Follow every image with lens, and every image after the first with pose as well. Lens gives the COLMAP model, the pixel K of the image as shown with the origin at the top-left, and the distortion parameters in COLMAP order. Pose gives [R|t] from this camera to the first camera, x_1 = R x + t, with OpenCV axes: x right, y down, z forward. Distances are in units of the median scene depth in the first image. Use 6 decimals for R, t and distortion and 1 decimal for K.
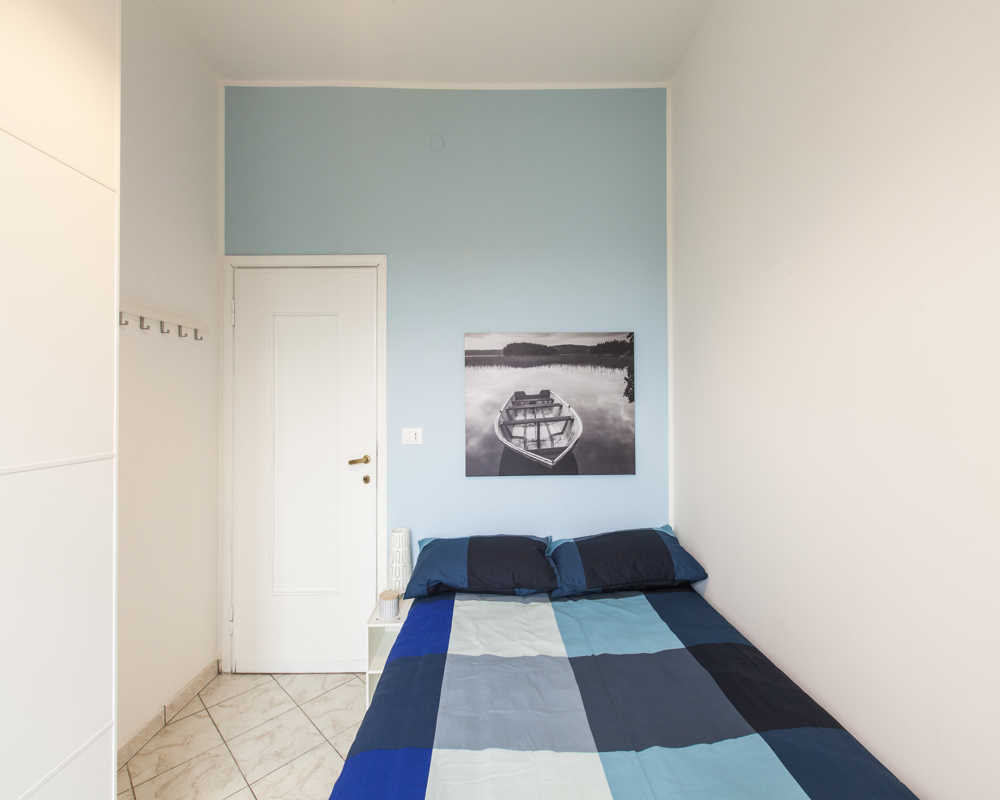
lens RADIAL K [[436.9, 0, 500.0], [0, 436.9, 400.0], [0, 0, 1]] dist [-0.001327, 0.000015]
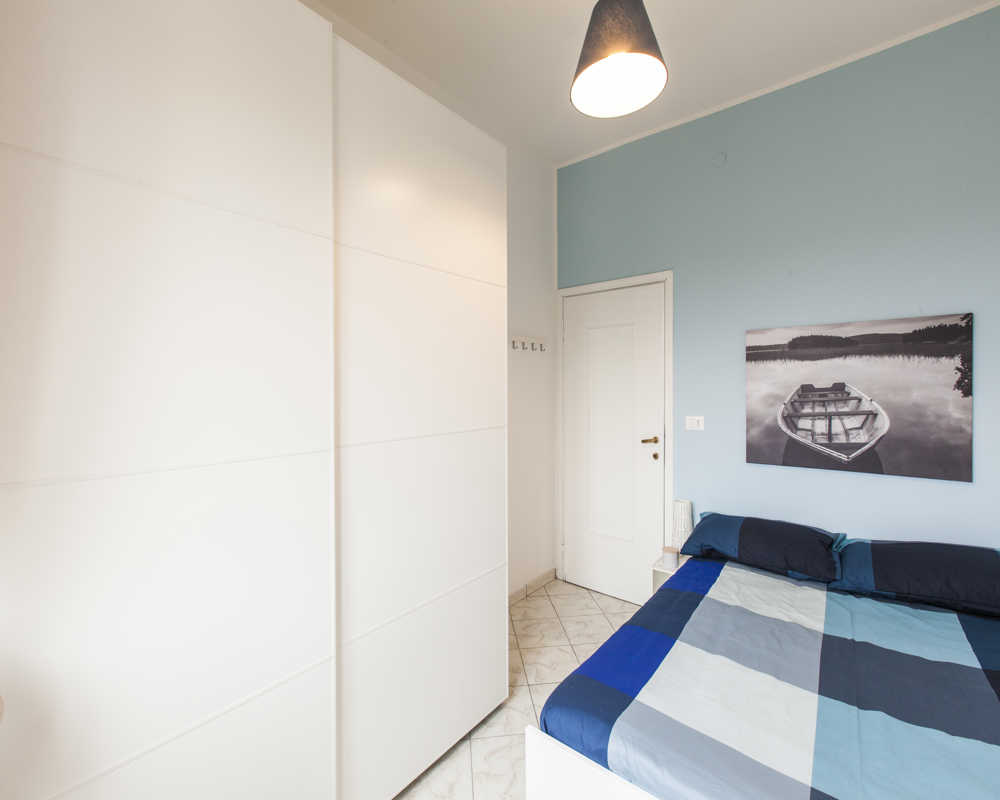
lens RADIAL K [[436.9, 0, 500.0], [0, 436.9, 400.0], [0, 0, 1]] dist [-0.001327, 0.000015]
pose [[0.761882, 0.017796, -0.647472, 0.159292], [0.009420, 0.999212, 0.038548, -0.029206], [0.647648, -0.035469, 0.761114, -0.225206]]
